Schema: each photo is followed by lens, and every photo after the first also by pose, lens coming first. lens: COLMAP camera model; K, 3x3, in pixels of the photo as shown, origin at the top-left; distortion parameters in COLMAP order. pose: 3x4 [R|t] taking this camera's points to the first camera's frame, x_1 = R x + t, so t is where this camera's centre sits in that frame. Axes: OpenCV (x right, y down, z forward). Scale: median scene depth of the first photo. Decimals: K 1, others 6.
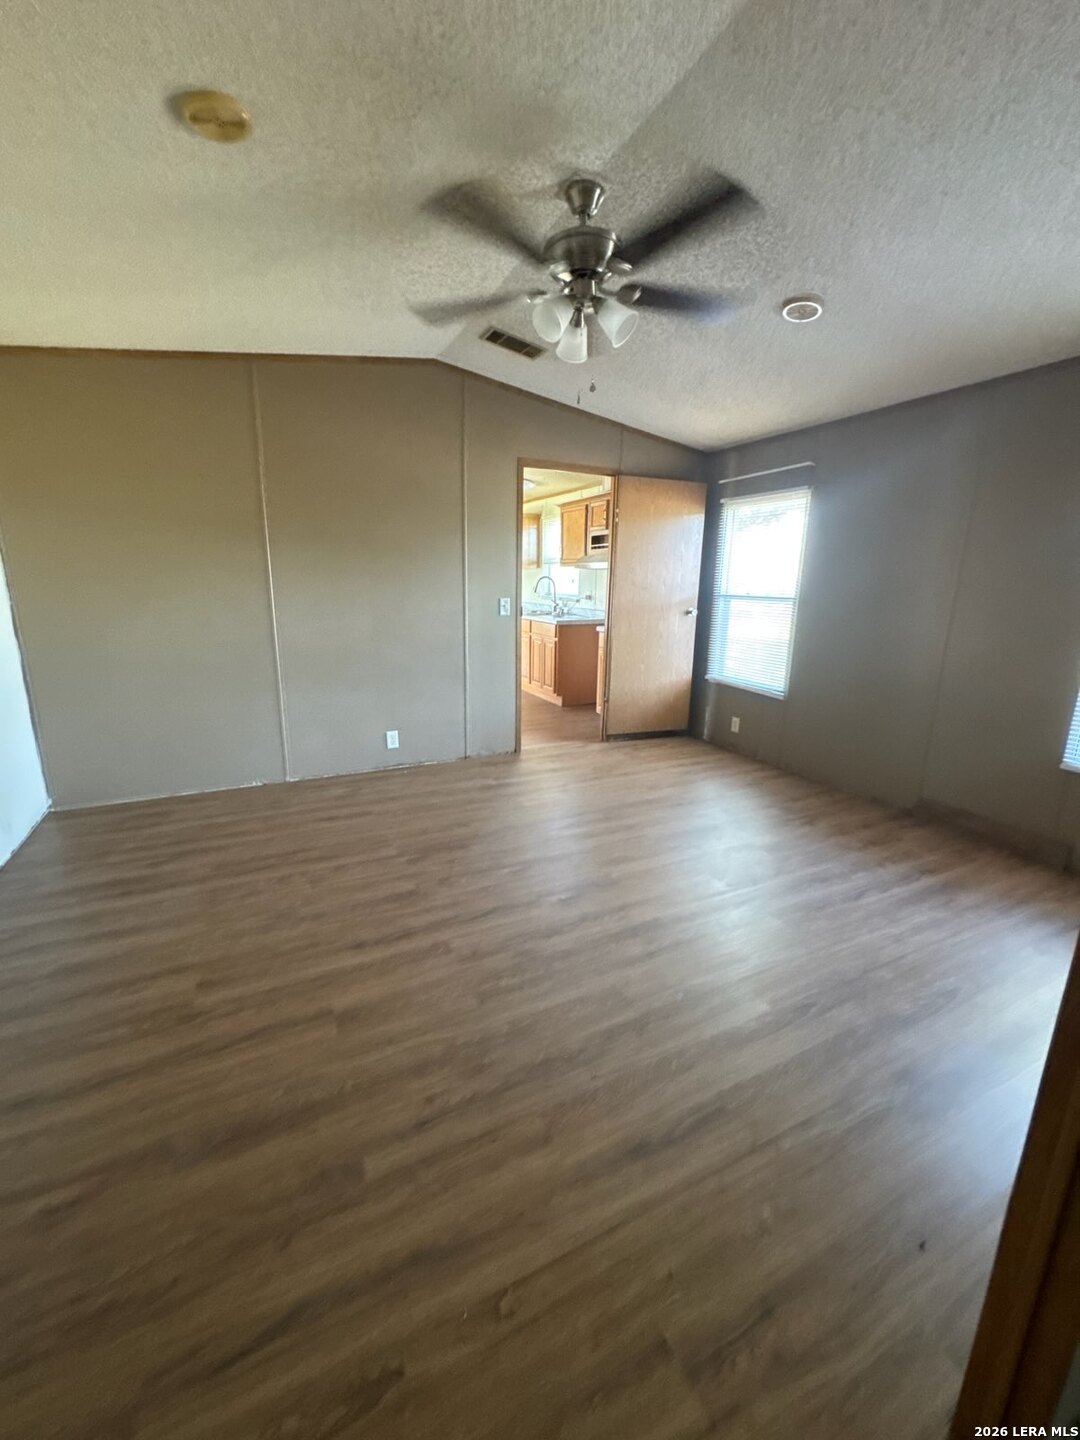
lens RADIAL K [[576.6, 0, 538.2], [0, 576.6, 717.3], [0, 0, 1]] dist [-0.002443, -0.000140]
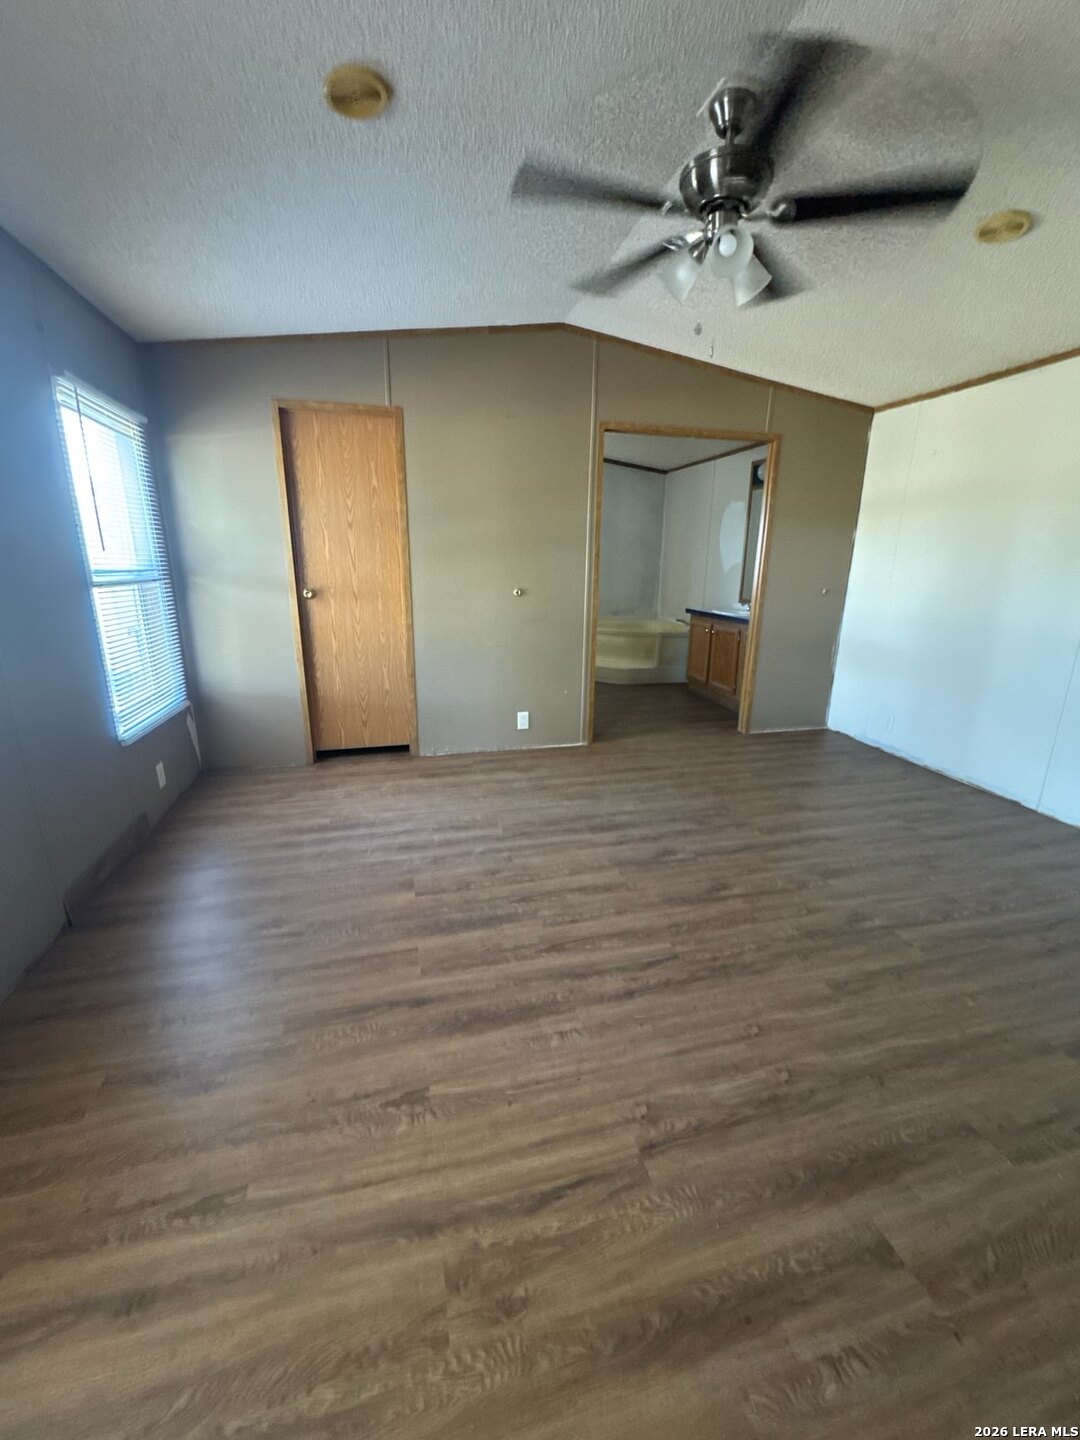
lens RADIAL K [[576.6, 0, 530.2], [0, 576.6, 719.3], [0, 0, 1]] dist [-0.002443, -0.000140]
pose [[-0.976068, -0.086540, 0.199506, 0.114112], [0.020966, 0.875688, 0.482421, -0.457057], [-0.216454, 0.475059, -0.852917, 1.952413]]
